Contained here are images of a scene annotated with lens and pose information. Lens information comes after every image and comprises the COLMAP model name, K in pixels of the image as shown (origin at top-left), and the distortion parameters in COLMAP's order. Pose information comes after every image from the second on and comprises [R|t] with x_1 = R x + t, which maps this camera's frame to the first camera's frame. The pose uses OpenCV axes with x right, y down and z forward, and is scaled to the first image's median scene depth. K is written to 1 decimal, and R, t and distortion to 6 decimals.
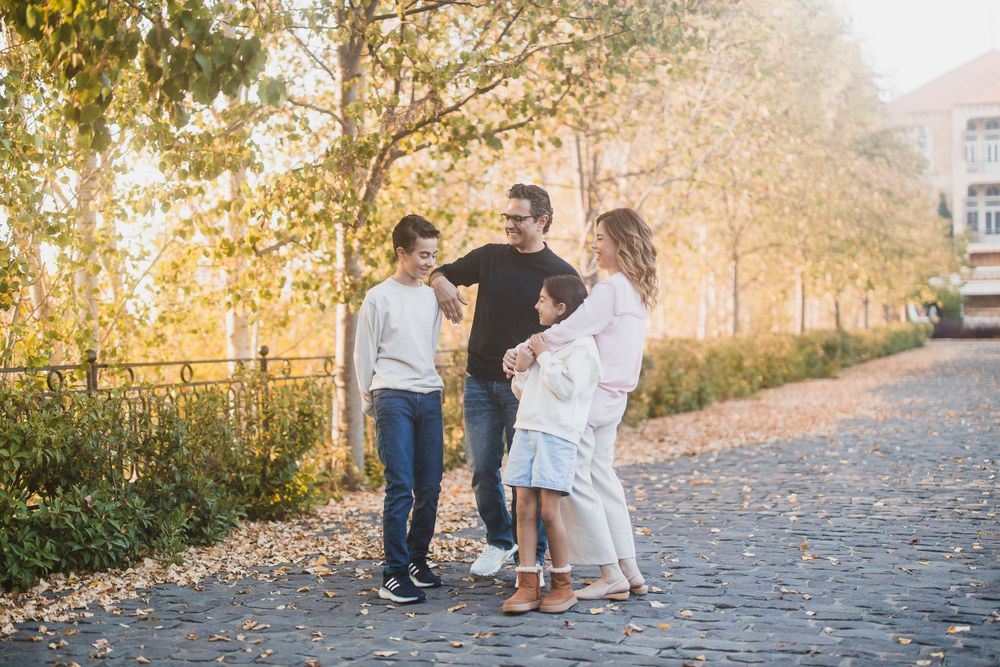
lens RADIAL K [[1422.1, 0, 500.0], [0, 1422.1, 333.5], [0, 0, 1]] dist [0.017681, 0.005025]
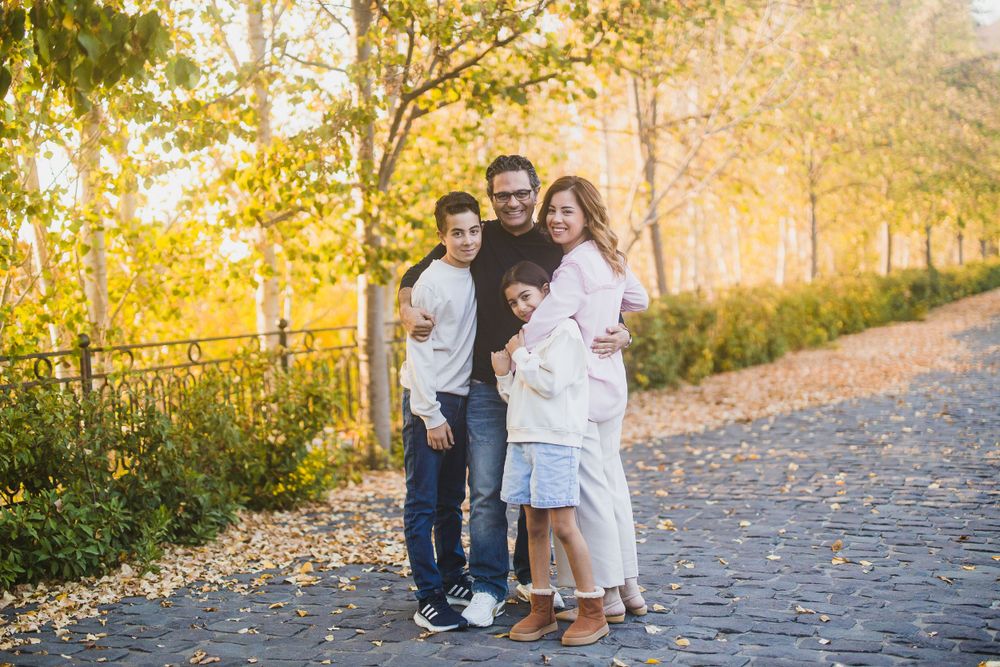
lens RADIAL K [[1422.1, 0, 500.0], [0, 1422.1, 333.5], [0, 0, 1]] dist [0.017681, 0.005025]
pose [[0.997601, -0.015876, -0.067387, 0.051930], [0.018860, 0.998859, 0.043884, -0.024569], [0.066613, -0.045050, 0.996761, 0.073161]]
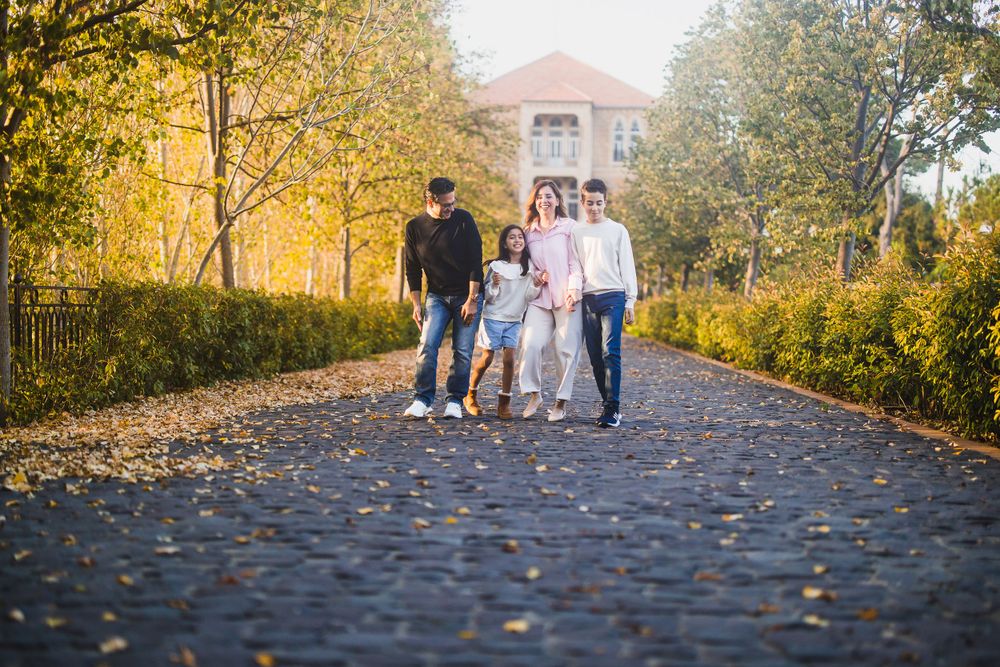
lens RADIAL K [[1416.6, 0, 500.0], [0, 1416.6, 333.5], [0, 0, 1]] dist [0.011342, 0.012603]
pose [[0.953443, 0.018870, 0.300982, -0.086533], [-0.021896, 0.999738, 0.006682, 0.046044], [-0.300777, -0.012961, 0.953606, 0.058591]]
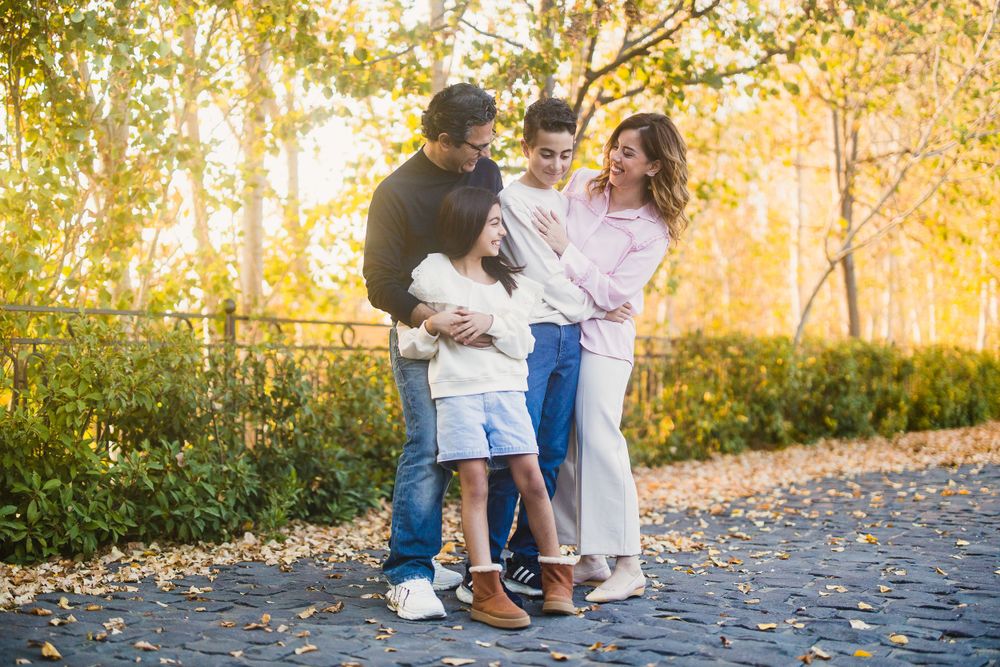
lens RADIAL K [[1422.1, 0, 500.0], [0, 1422.1, 333.5], [0, 0, 1]] dist [0.017681, 0.005025]
pose [[0.981537, 0.029767, -0.188943, 0.042197], [-0.032896, 0.999368, -0.013443, 0.038528], [0.188424, 0.019411, 0.981896, 0.166674]]
